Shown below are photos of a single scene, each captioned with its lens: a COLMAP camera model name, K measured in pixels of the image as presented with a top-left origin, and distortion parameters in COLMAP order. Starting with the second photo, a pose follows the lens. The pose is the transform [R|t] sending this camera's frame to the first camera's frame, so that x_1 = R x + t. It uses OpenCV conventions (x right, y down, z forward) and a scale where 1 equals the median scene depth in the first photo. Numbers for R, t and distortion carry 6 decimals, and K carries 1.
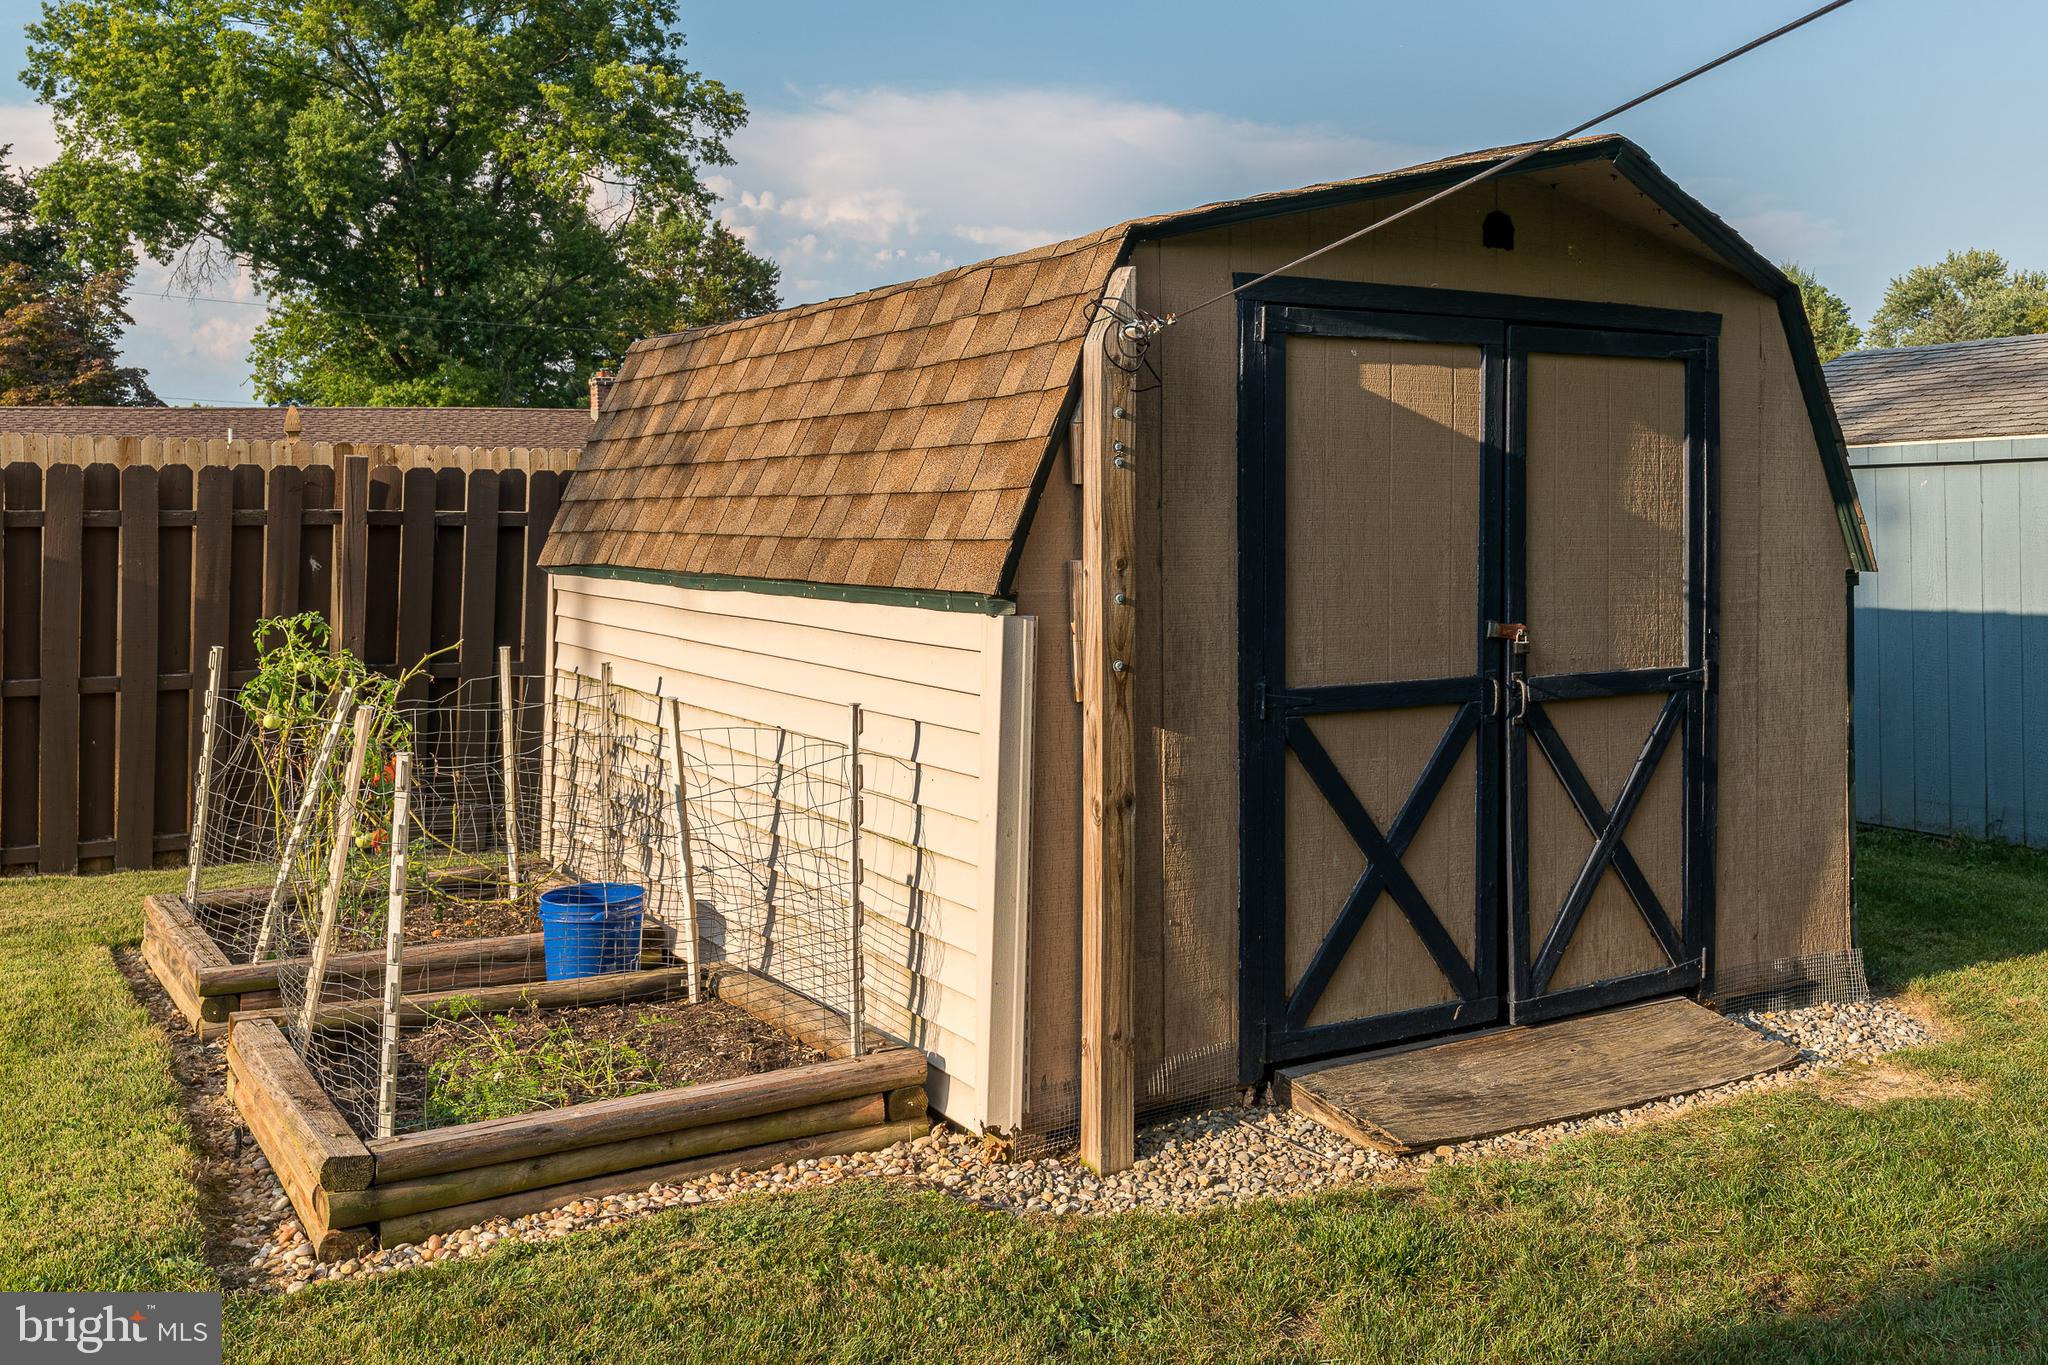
lens RADIAL K [[1050.6, 0, 1011.3], [0, 1050.6, 680.8], [0, 0, 1]] dist [-0.005240, 0.001430]
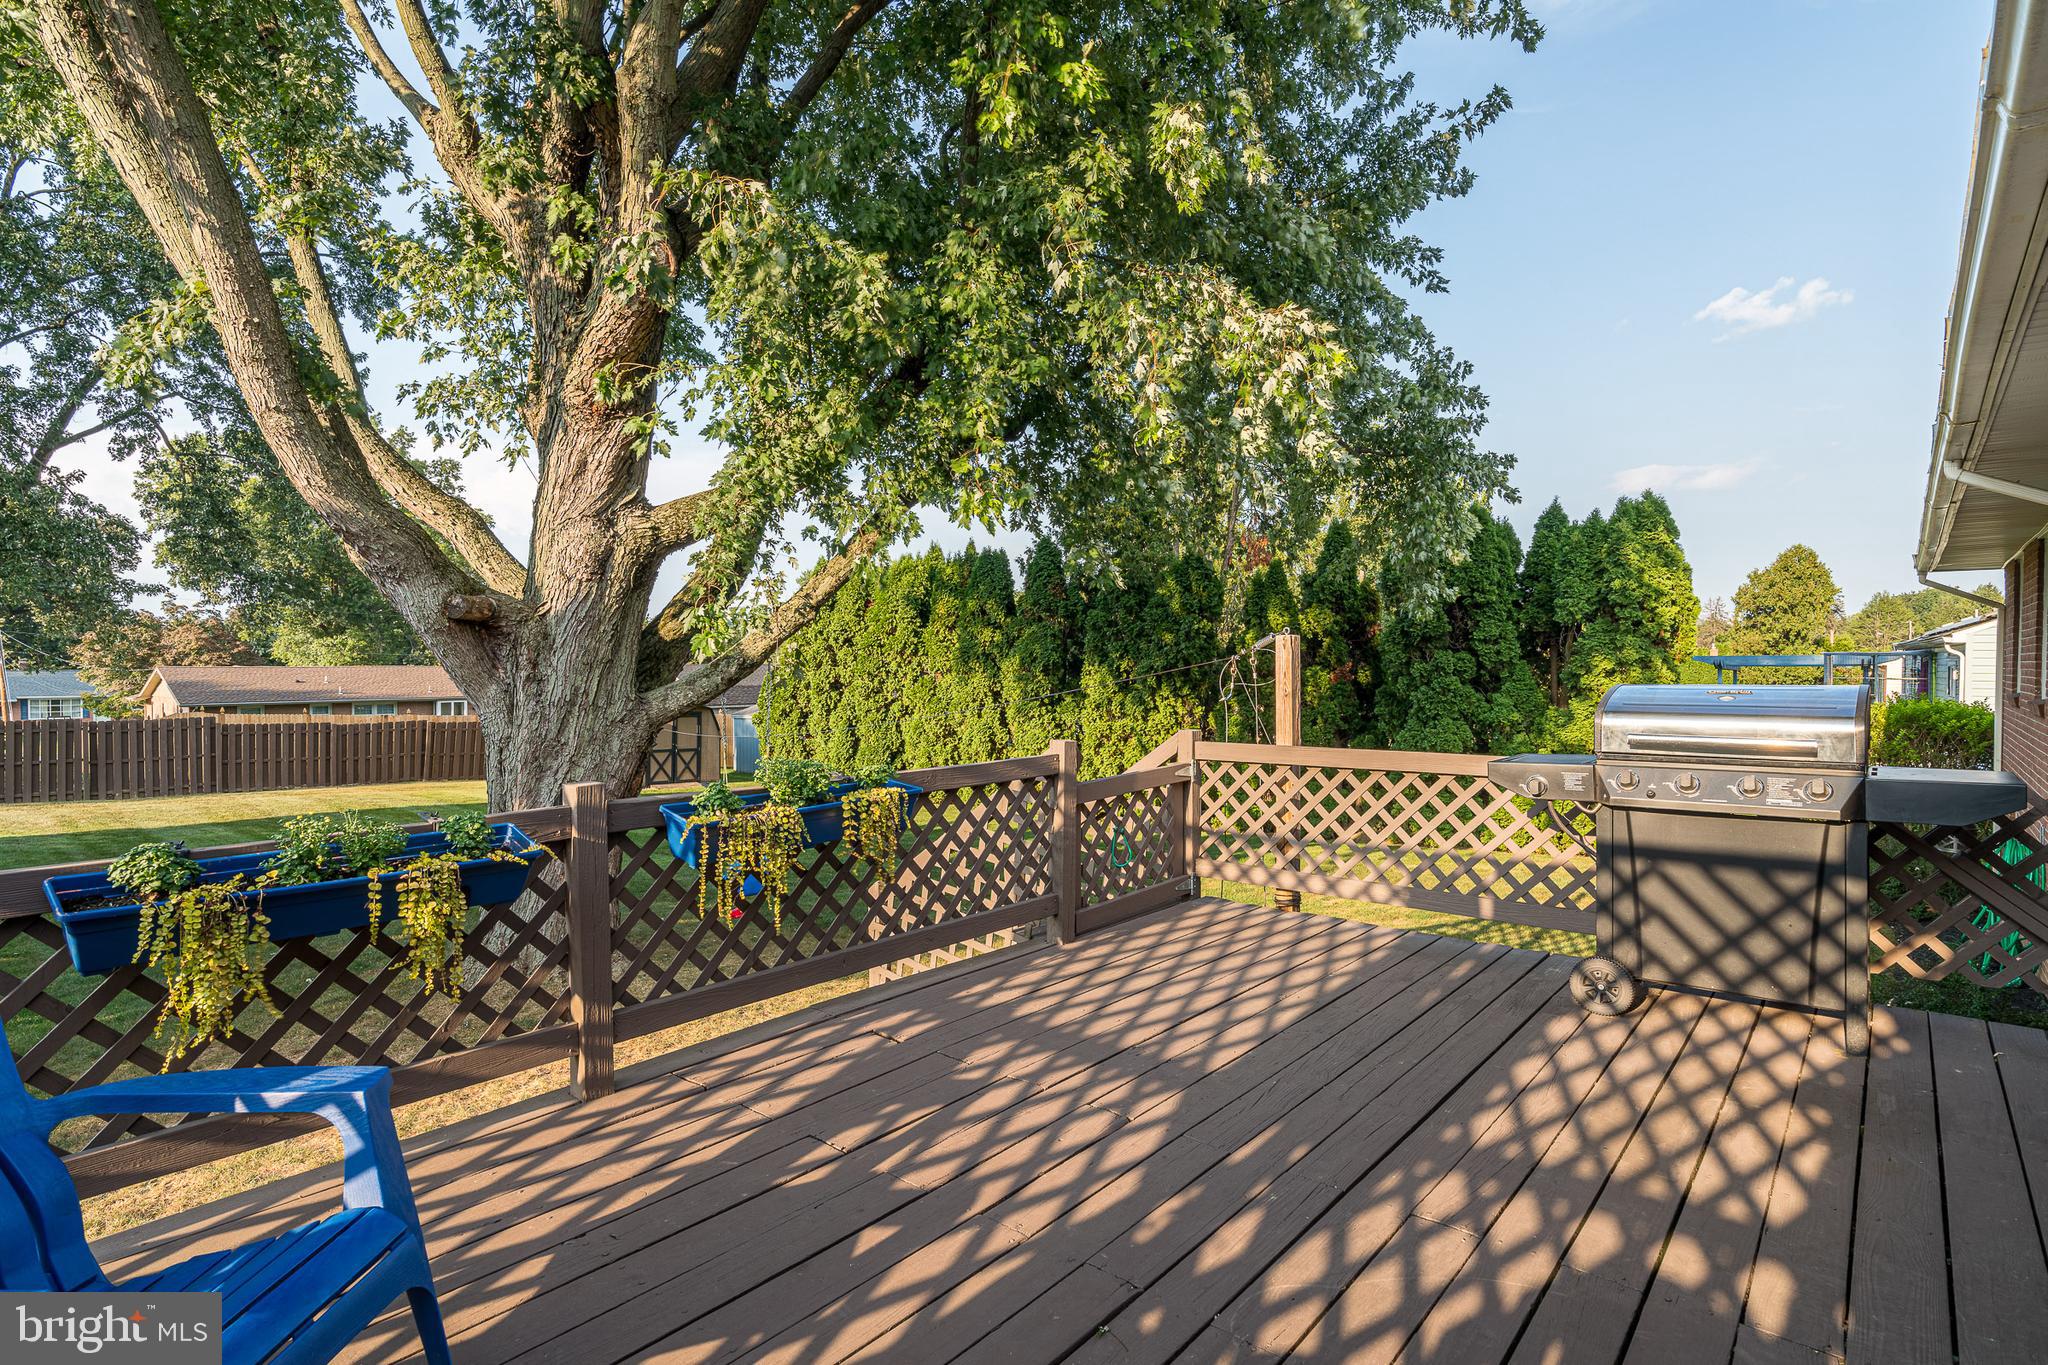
lens RADIAL K [[1050.6, 0, 1011.3], [0, 1050.6, 680.8], [0, 0, 1]] dist [-0.005240, 0.001430]
pose [[0.929067, 0.013185, 0.369676, -0.047102], [0.026166, 0.994519, -0.101231, 0.076559], [-0.368984, 0.103723, 0.923630, -1.642046]]
